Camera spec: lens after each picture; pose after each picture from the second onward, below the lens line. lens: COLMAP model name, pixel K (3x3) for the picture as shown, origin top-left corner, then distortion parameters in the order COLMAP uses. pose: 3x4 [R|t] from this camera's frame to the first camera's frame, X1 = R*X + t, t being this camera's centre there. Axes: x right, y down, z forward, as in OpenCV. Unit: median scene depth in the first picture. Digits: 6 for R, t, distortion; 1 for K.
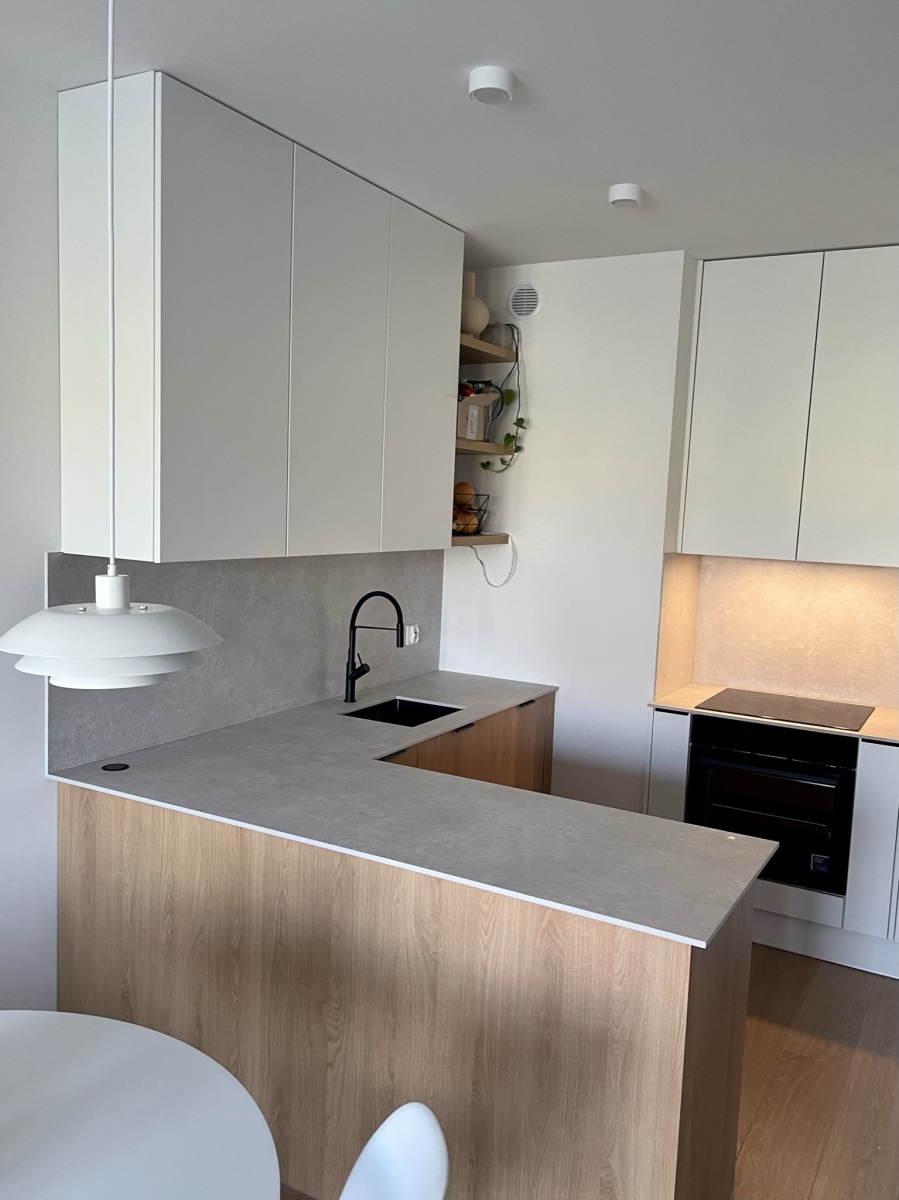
lens RADIAL K [[971.6, 0, 453.4], [0, 971.6, 597.5], [0, 0, 1]] dist [0.072080, 0.000358]
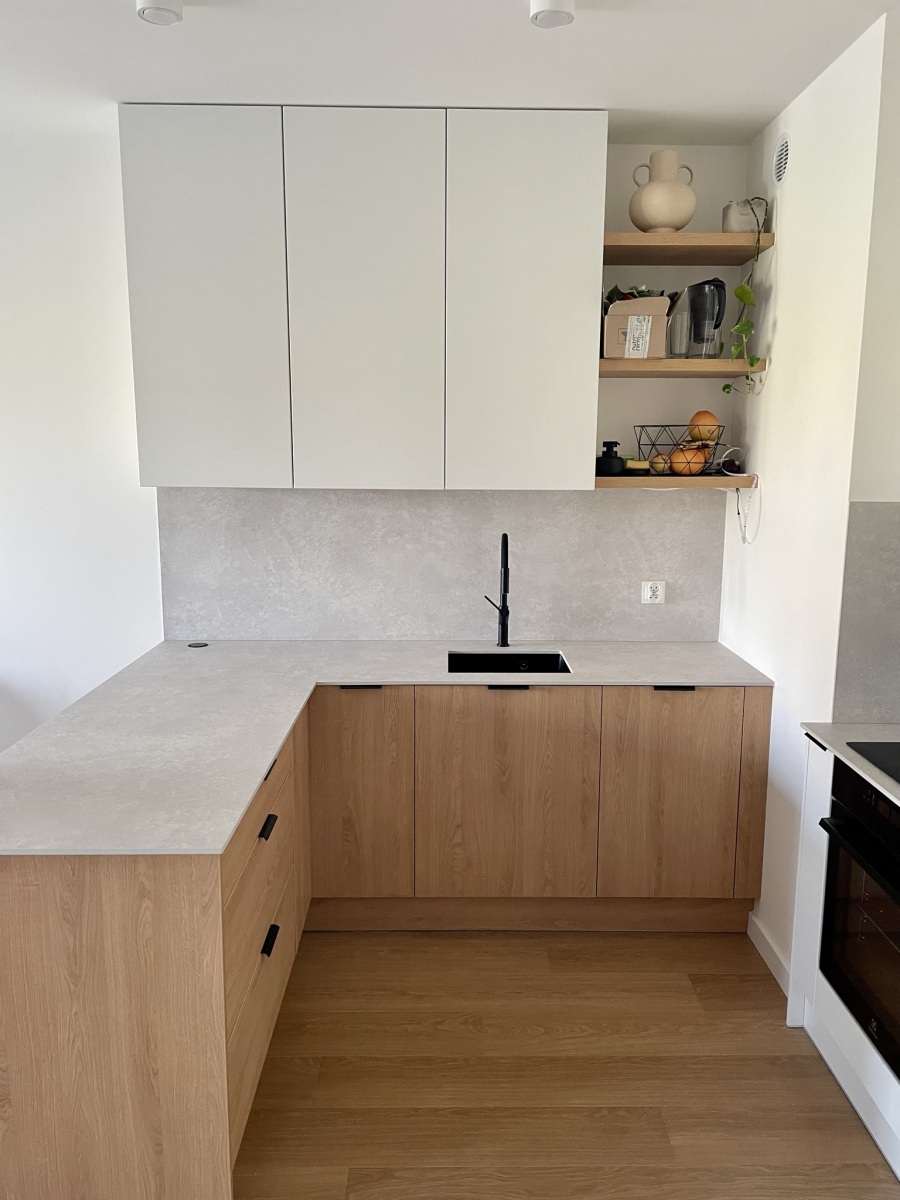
lens RADIAL K [[901.7, 0, 466.9], [0, 901.7, 588.7], [0, 0, 1]] dist [0.079093, -0.103827]
pose [[0.508341, 0.099648, -0.855371, 0.749663], [-0.073061, 0.994692, 0.072459, -0.015512], [0.858051, 0.025660, 0.512923, 0.579747]]
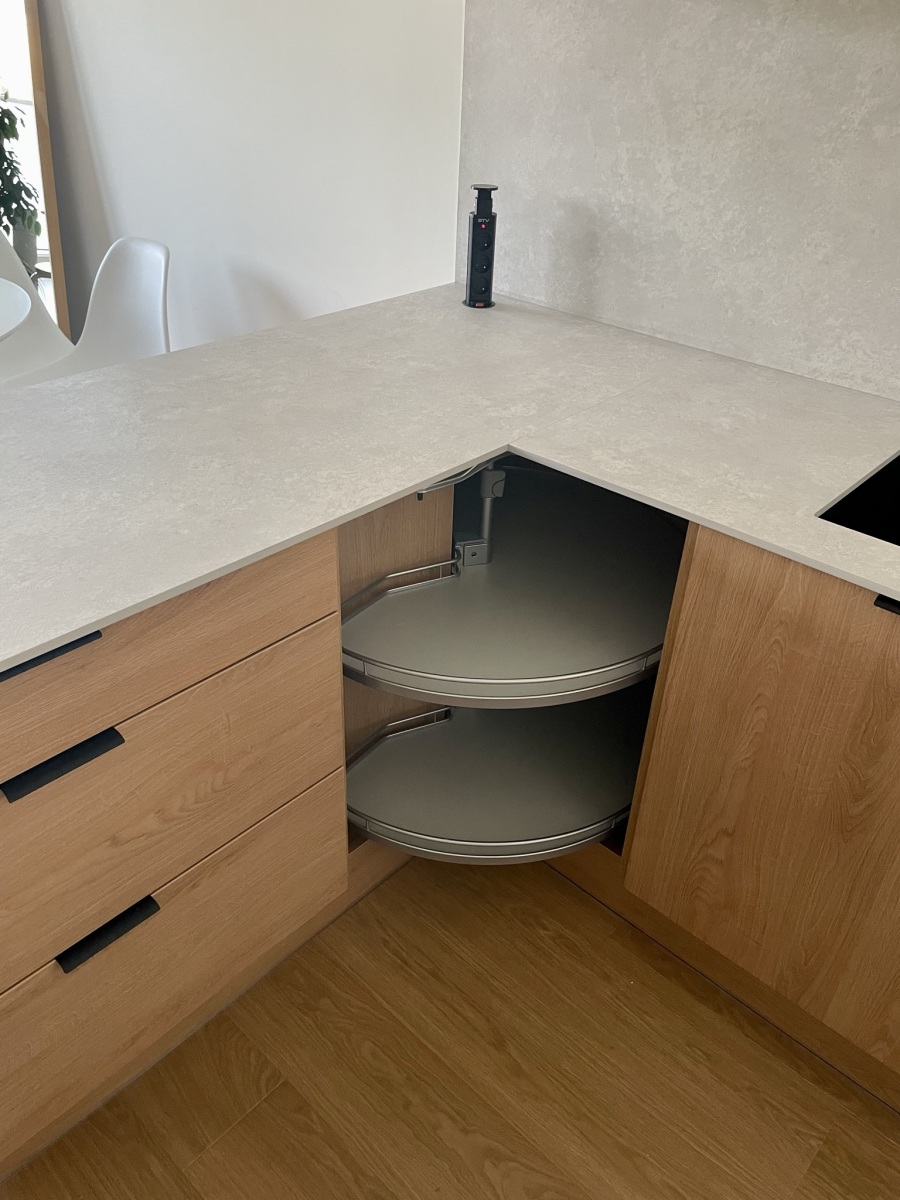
lens RADIAL K [[901.7, 0, 447.5], [0, 901.7, 605.9], [0, 0, 1]] dist [0.079093, -0.103827]
pose [[-0.230818, 0.500499, -0.834400, 0.311850], [-0.140656, 0.831386, 0.537600, -0.006287], [0.962777, 0.241451, -0.121500, 0.953037]]
